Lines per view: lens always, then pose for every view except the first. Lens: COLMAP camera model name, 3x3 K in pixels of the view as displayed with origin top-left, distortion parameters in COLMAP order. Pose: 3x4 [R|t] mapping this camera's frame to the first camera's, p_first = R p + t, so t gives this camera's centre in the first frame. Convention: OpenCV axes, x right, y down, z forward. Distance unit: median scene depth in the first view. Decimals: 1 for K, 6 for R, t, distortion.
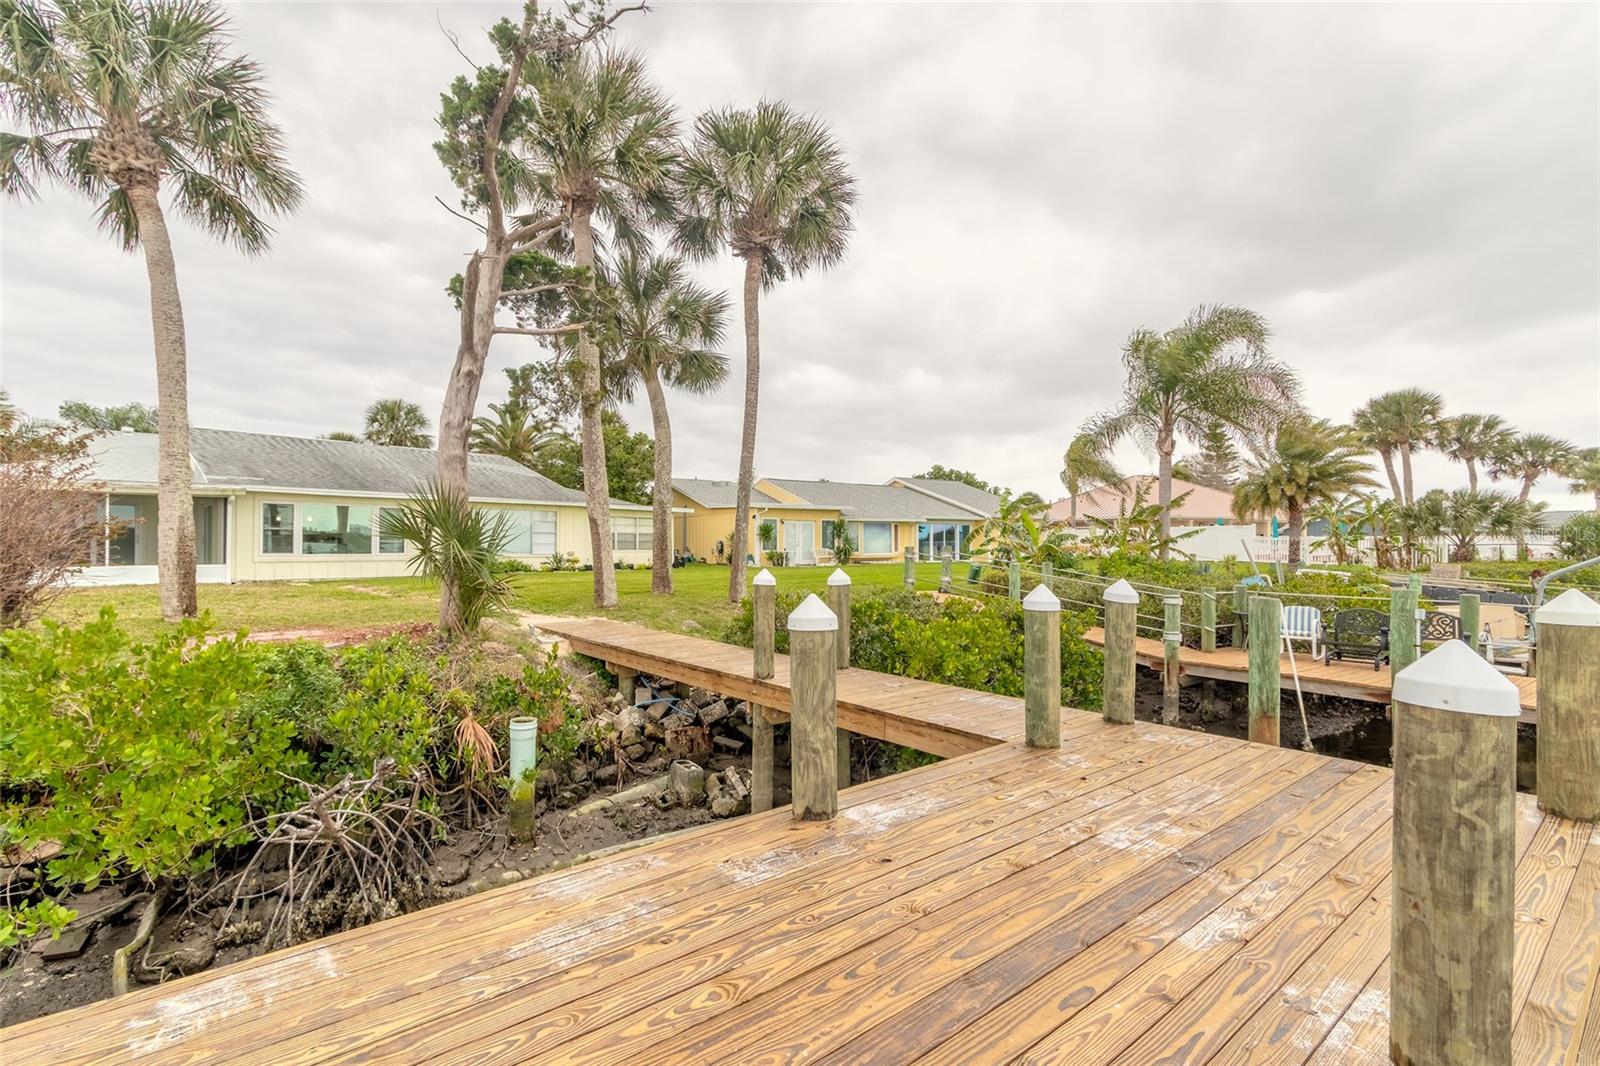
lens RADIAL K [[725.3, 0, 800.0], [0, 725.3, 533.0], [0, 0, 1]] dist [-0.000319, -0.000420]
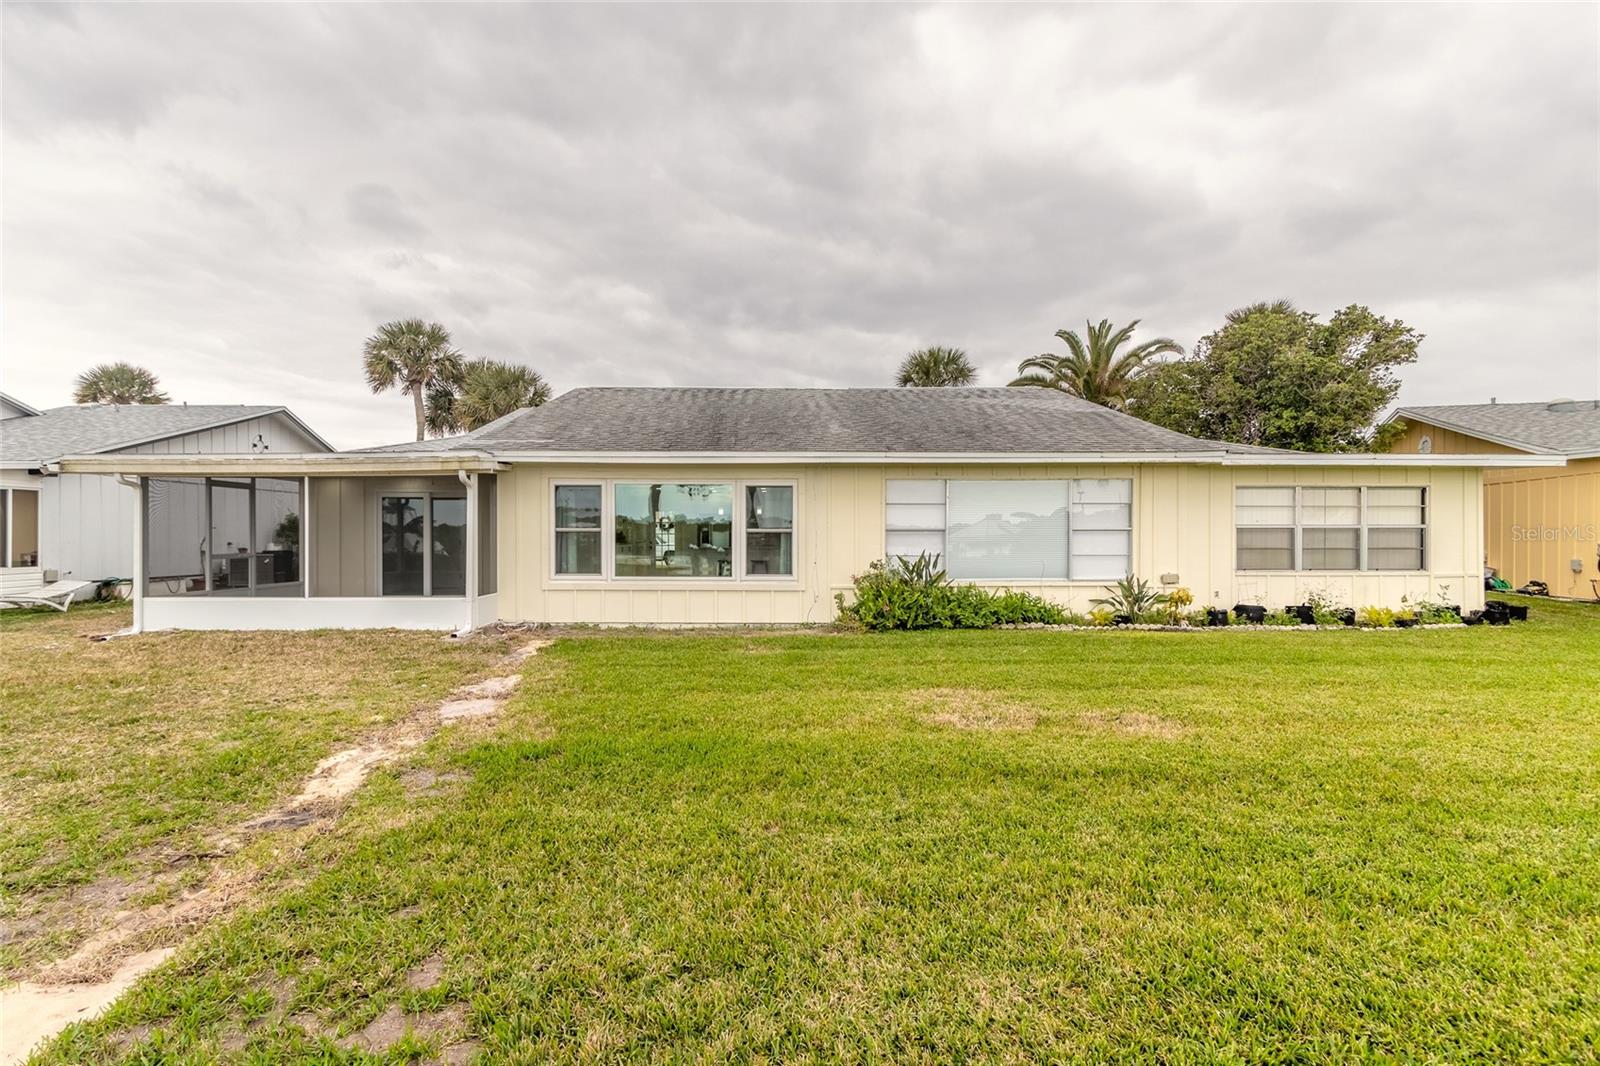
lens RADIAL K [[747.4, 0, 771.6], [0, 747.4, 534.5], [0, 0, 1]] dist [0.007208, -0.000118]
pose [[0.669229, -0.001768, -0.743054, -0.155963], [0.012826, 0.999876, 0.009173, -0.003954], [0.742945, -0.015669, 0.669169, 0.565331]]
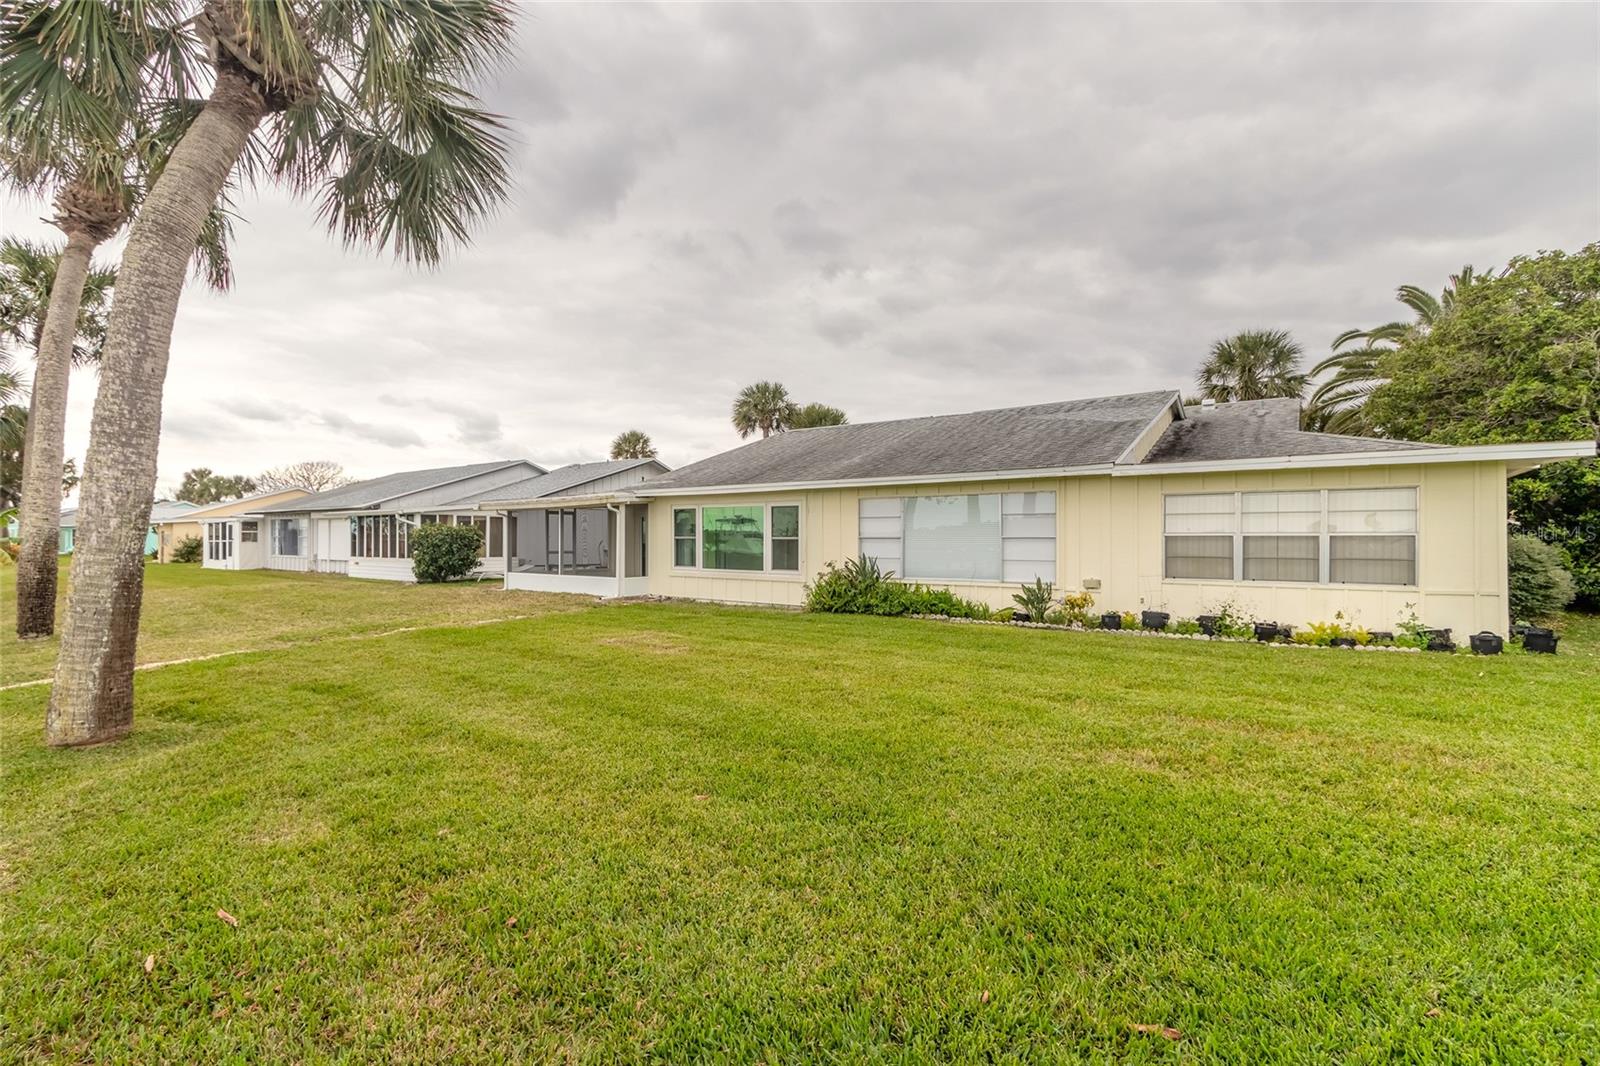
lens RADIAL K [[747.4, 0, 771.6], [0, 747.4, 534.5], [0, 0, 1]] dist [0.007208, -0.000118]
pose [[0.072377, -0.010529, -0.997322, 0.125759], [0.012614, 0.999874, -0.009641, 0.000330], [0.997298, -0.011882, 0.072501, 0.802888]]
